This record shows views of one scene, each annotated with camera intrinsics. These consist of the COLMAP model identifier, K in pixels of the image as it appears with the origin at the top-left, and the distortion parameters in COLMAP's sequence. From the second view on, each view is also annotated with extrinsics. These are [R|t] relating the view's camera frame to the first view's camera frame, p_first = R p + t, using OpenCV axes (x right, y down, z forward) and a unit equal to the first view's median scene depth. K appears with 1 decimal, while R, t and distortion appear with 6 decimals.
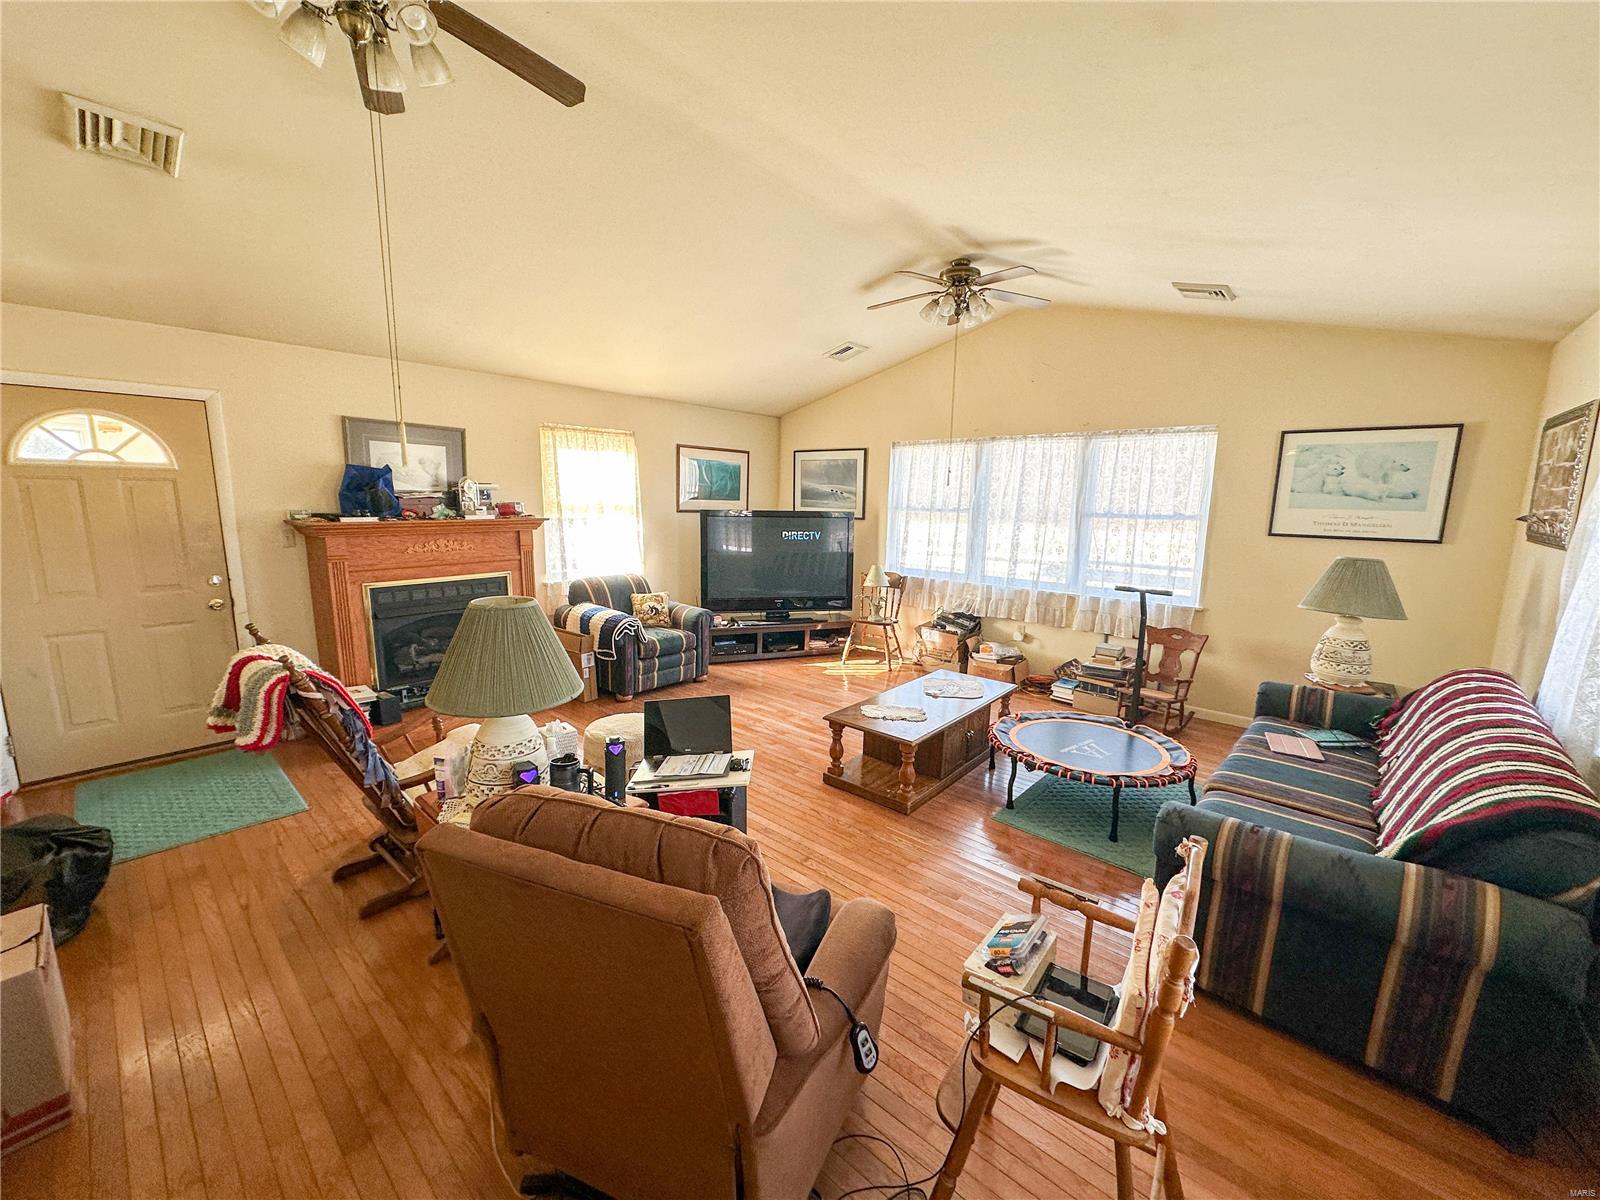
lens RADIAL K [[632.7, 0, 800.0], [0, 632.7, 600.0], [0, 0, 1]] dist [0.002014, 0.000433]
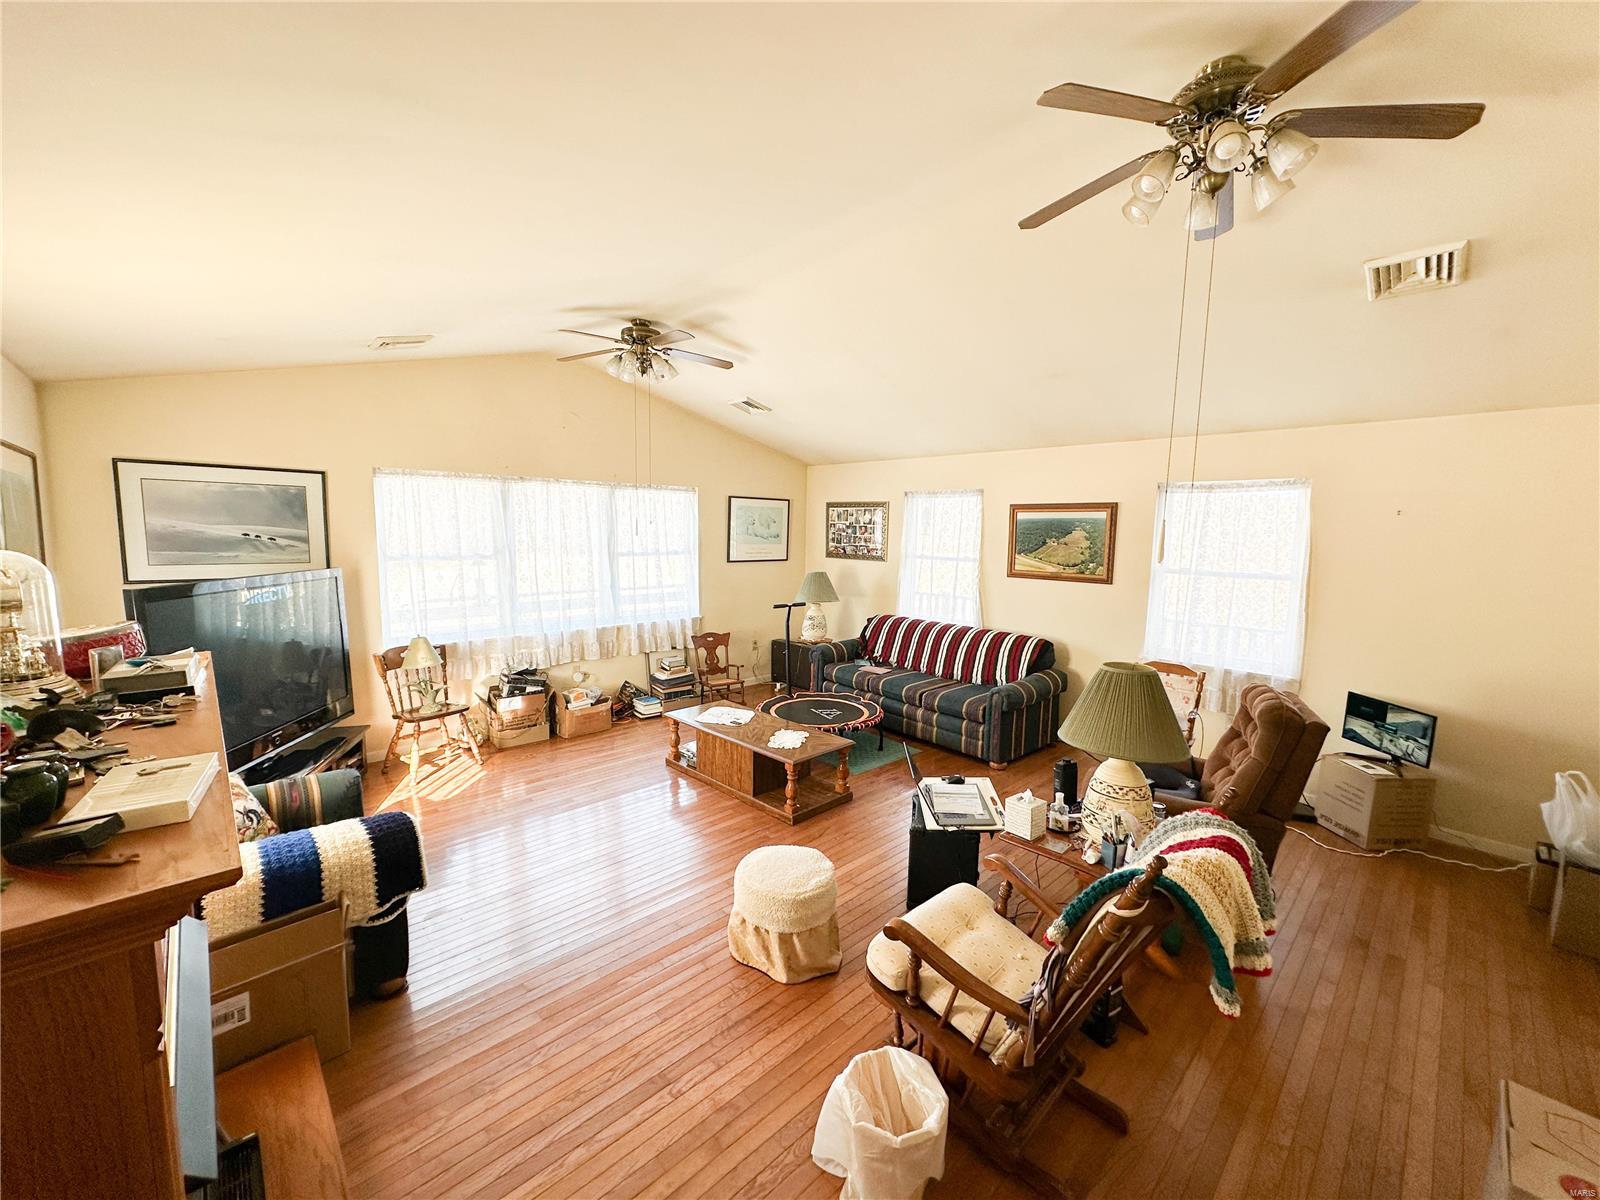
lens RADIAL K [[632.7, 0, 800.0], [0, 632.7, 600.0], [0, 0, 1]] dist [0.002014, 0.000433]
pose [[0.092235, -0.127801, 0.987502, -0.699317], [0.149308, 0.982292, 0.113181, -0.144155], [-0.984479, 0.137003, 0.109683, 0.604919]]
